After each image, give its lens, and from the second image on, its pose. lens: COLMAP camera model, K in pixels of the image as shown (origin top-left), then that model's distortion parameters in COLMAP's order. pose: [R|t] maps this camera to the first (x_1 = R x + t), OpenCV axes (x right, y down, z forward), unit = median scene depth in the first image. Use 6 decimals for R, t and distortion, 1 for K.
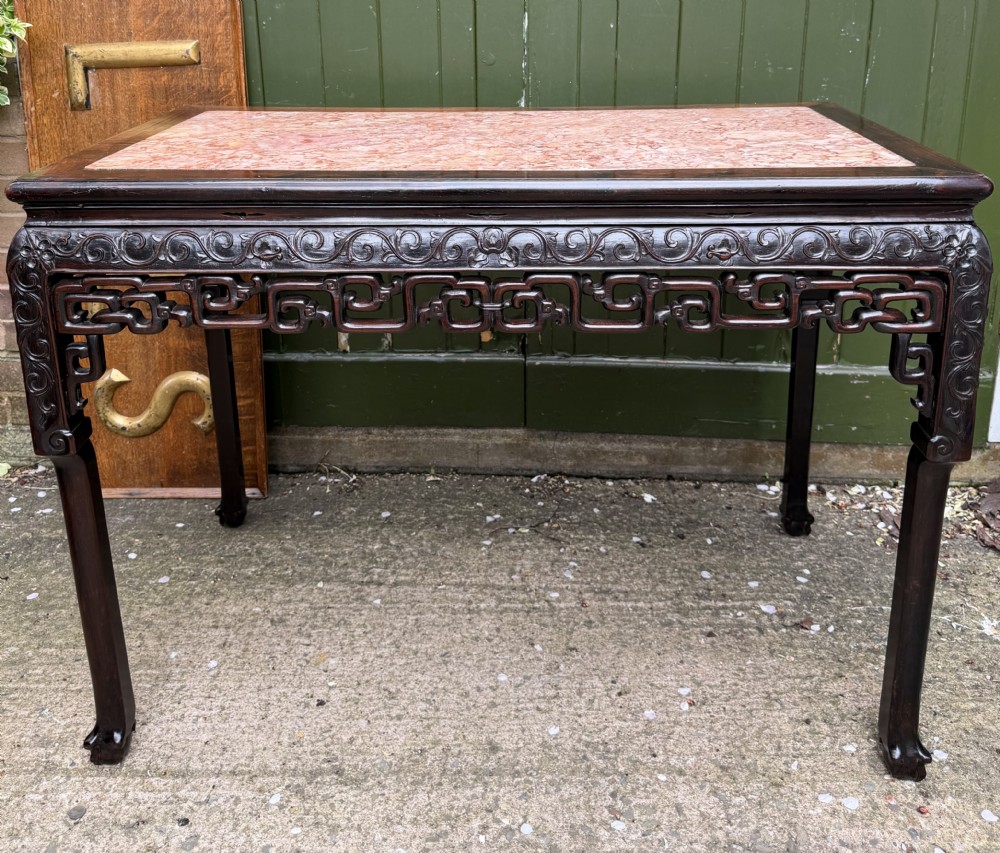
lens RADIAL K [[1023.2, 0, 493.5], [0, 1023.2, 202.4], [0, 0, 1]] dist [-0.006631, 0.000000]
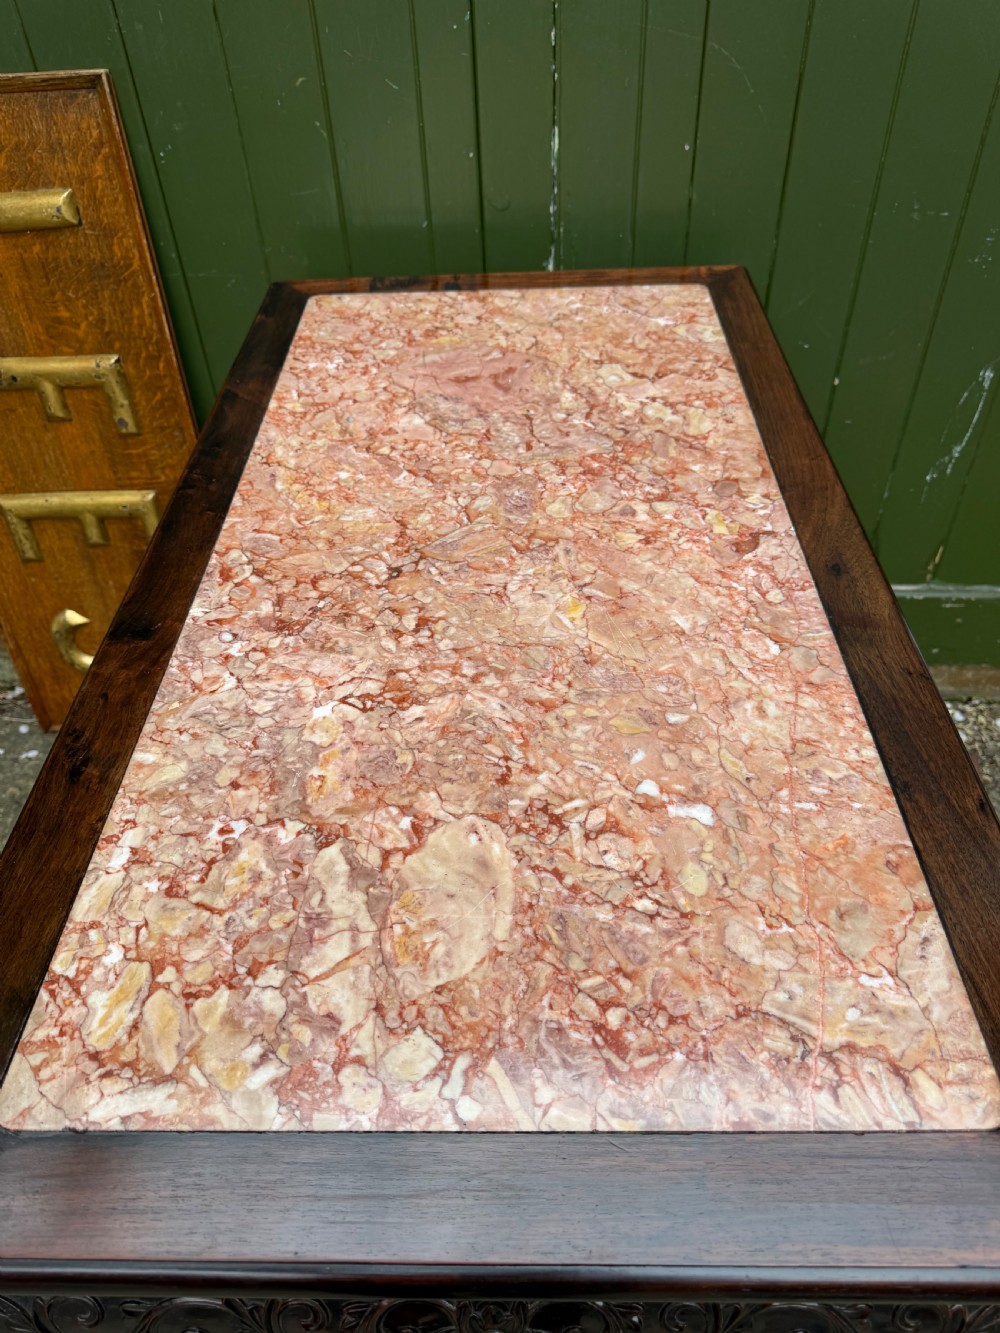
lens RADIAL K [[969.3, 0, 500.0], [0, 969.3, 665.3], [0, 0, 1]] dist [0.007292, -0.012959]
pose [[0.999585, -0.023279, -0.016954, -0.001235], [0.028567, 0.875906, 0.481635, -0.246554], [0.003638, -0.481919, 0.876208, 0.384941]]
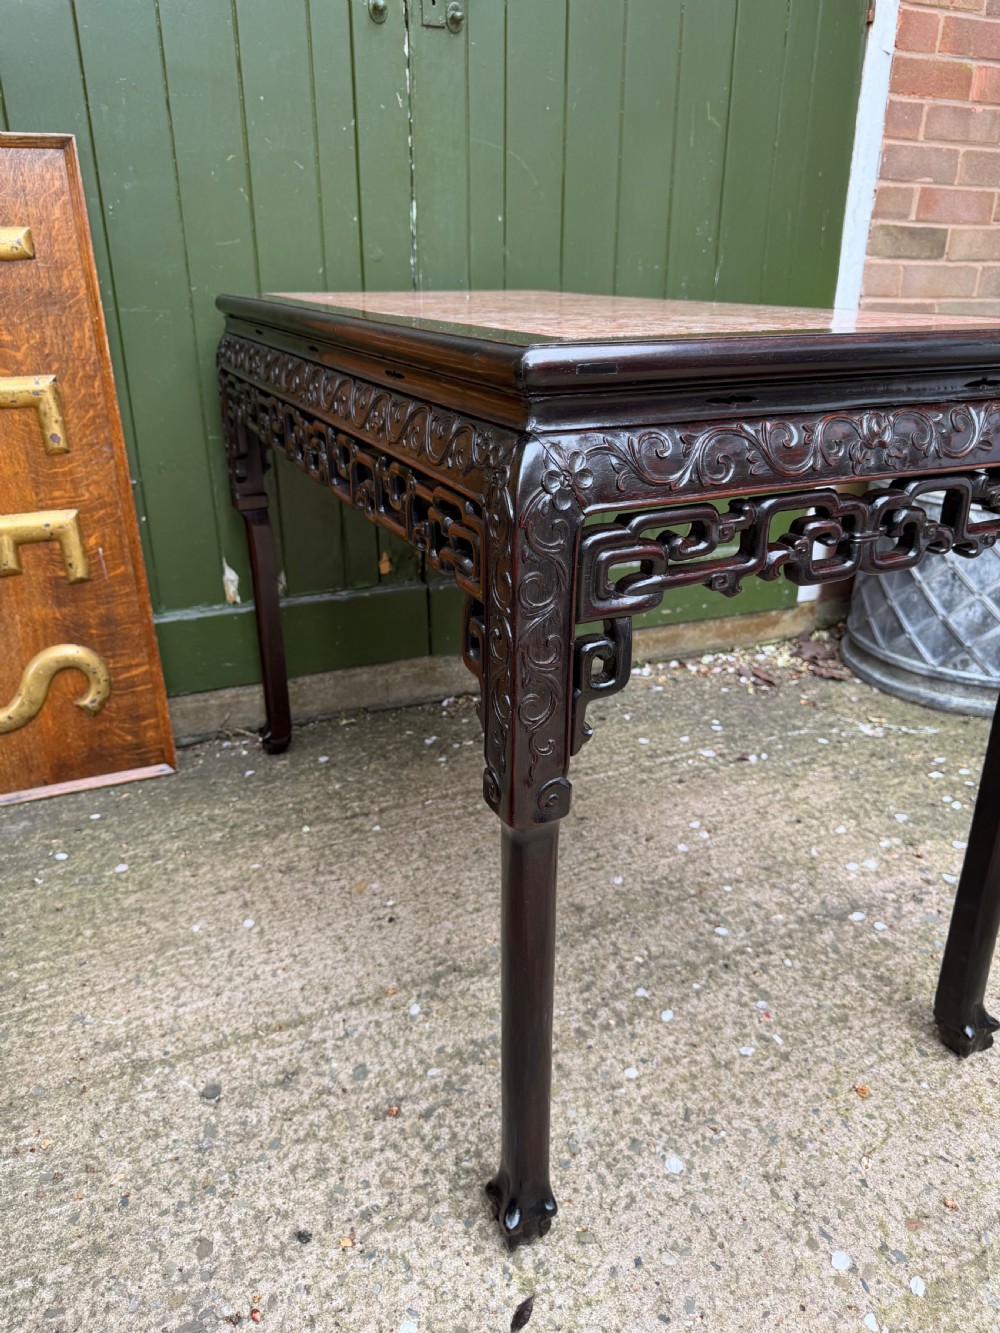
lens RADIAL K [[969.3, 0, 506.8], [0, 969.3, 651.3], [0, 0, 1]] dist [0.007292, -0.012959]
pose [[0.898573, -0.155150, 0.410482, -0.421169], [0.096249, 0.982317, 0.160590, 0.107189], [-0.428139, -0.104794, 0.897617, 0.166990]]
